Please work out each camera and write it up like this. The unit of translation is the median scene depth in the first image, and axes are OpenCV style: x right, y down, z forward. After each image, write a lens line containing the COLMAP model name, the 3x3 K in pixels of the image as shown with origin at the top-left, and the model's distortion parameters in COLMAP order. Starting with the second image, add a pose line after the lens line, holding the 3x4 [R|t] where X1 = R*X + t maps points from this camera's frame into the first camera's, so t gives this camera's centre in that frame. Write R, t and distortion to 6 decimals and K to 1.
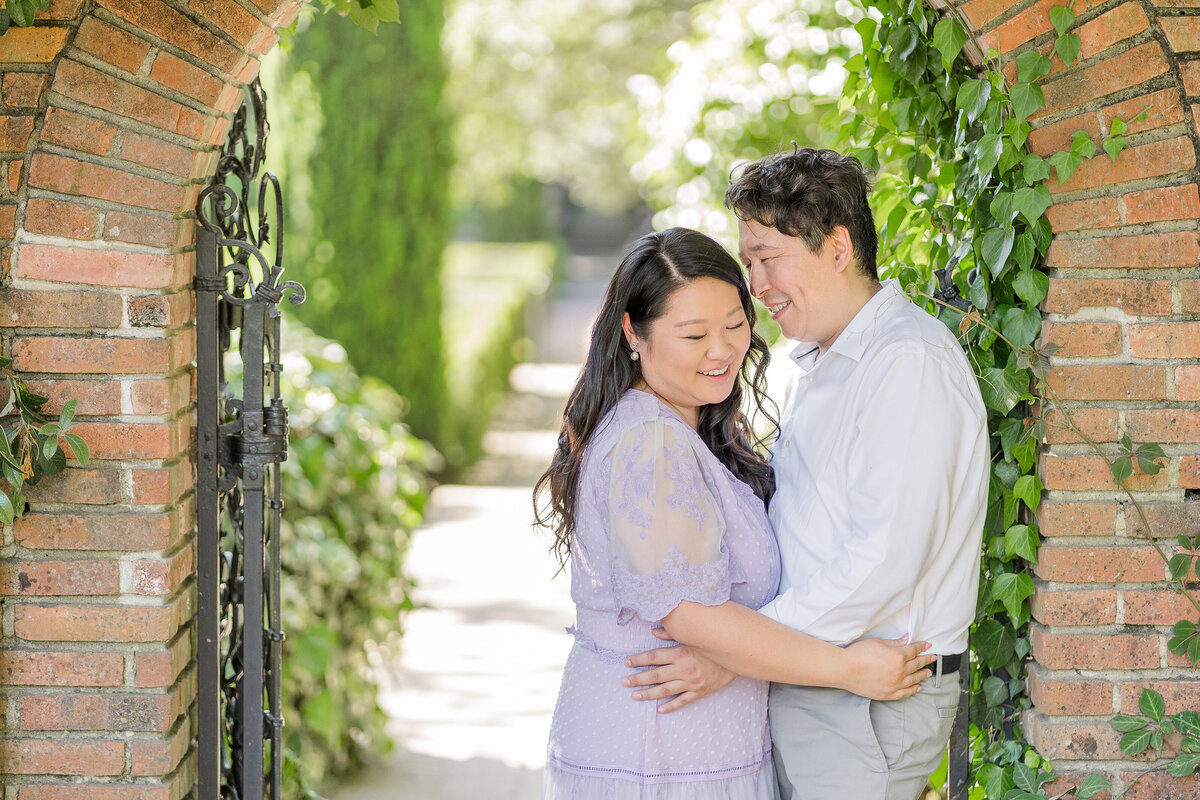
lens RADIAL K [[2913.5, 0, 598.7], [0, 2913.5, 339.4], [0, 0, 1]] dist [0.057905, -0.331506]
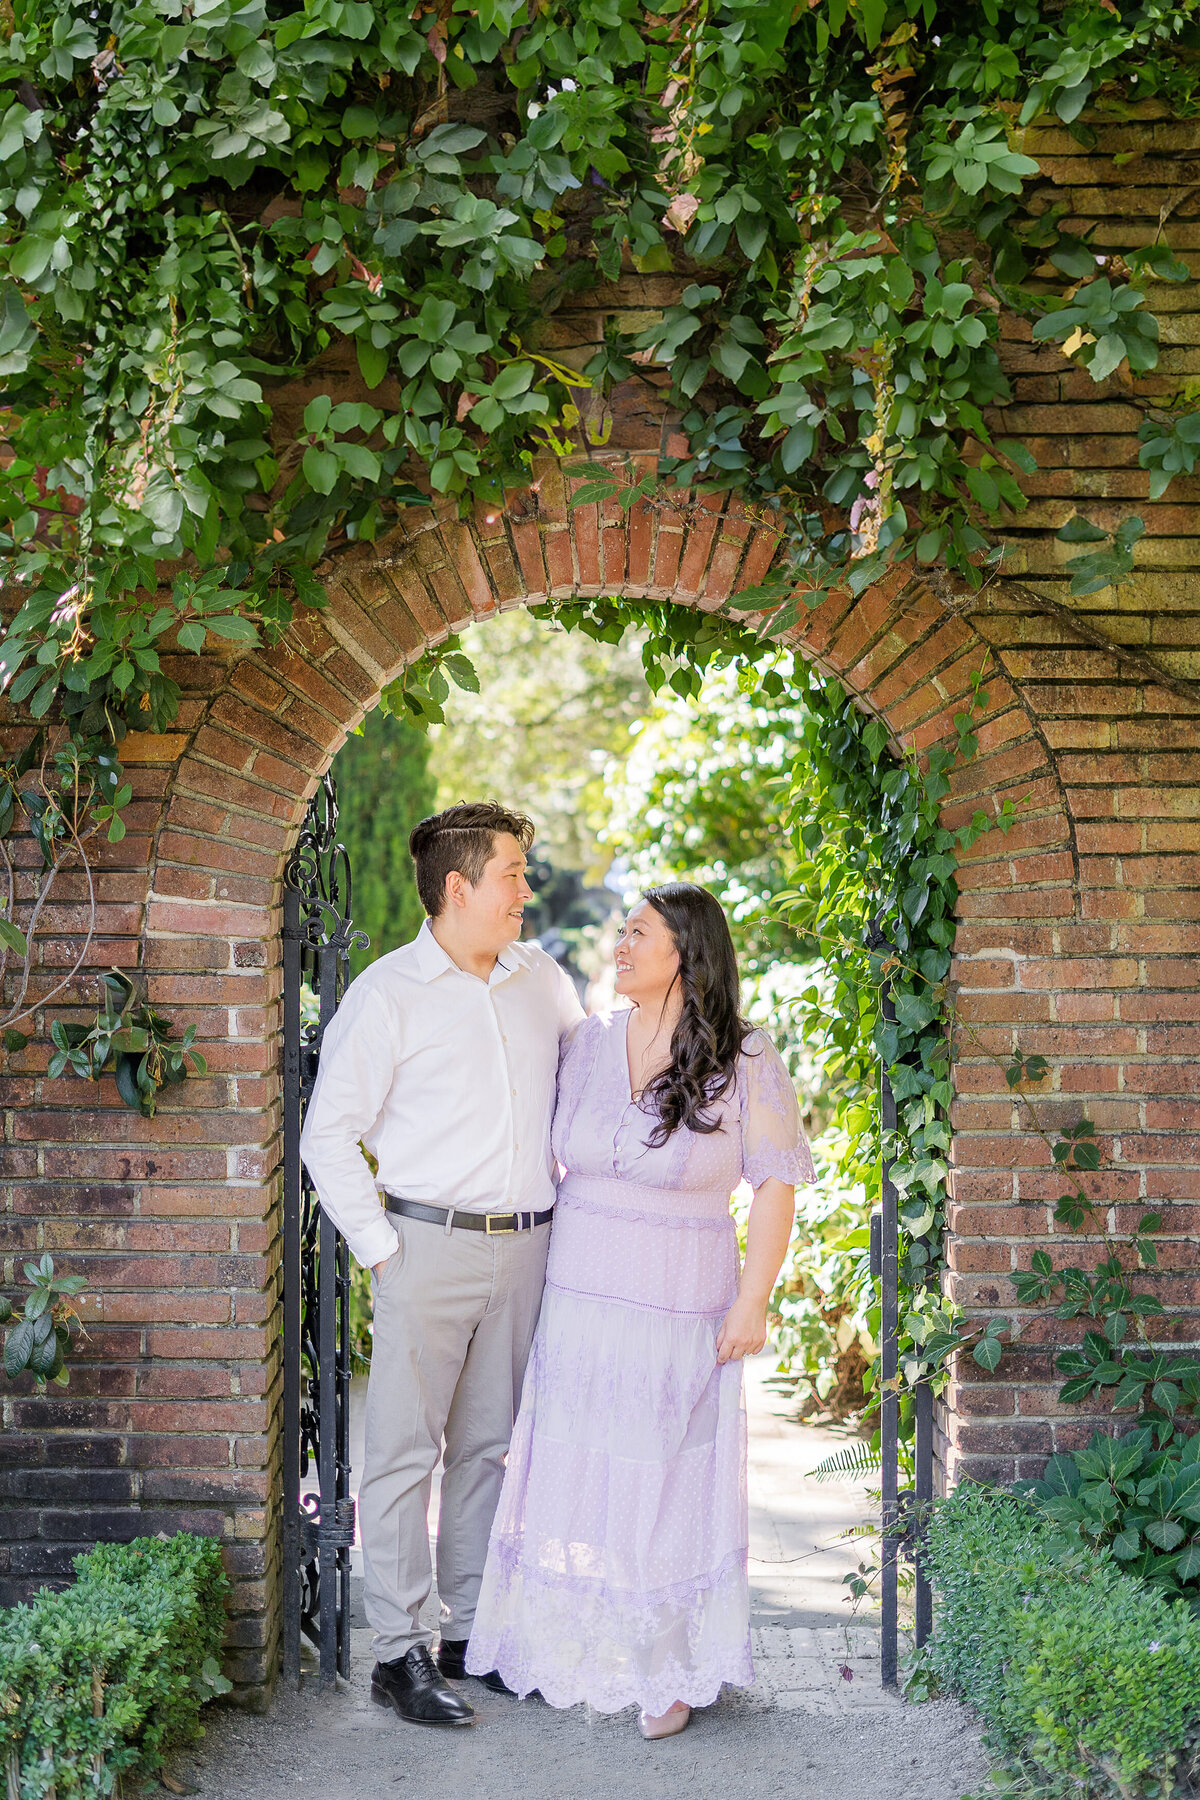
lens RADIAL K [[2627.1, 0, 538.9], [0, 2627.1, 840.4], [0, 0, 1]] dist [-0.014657, 0.032852]
pose [[0.999933, -0.004988, -0.010424, -0.015578], [0.004397, 0.998421, -0.055999, 0.005221], [0.010687, 0.055950, 0.998376, -0.147967]]
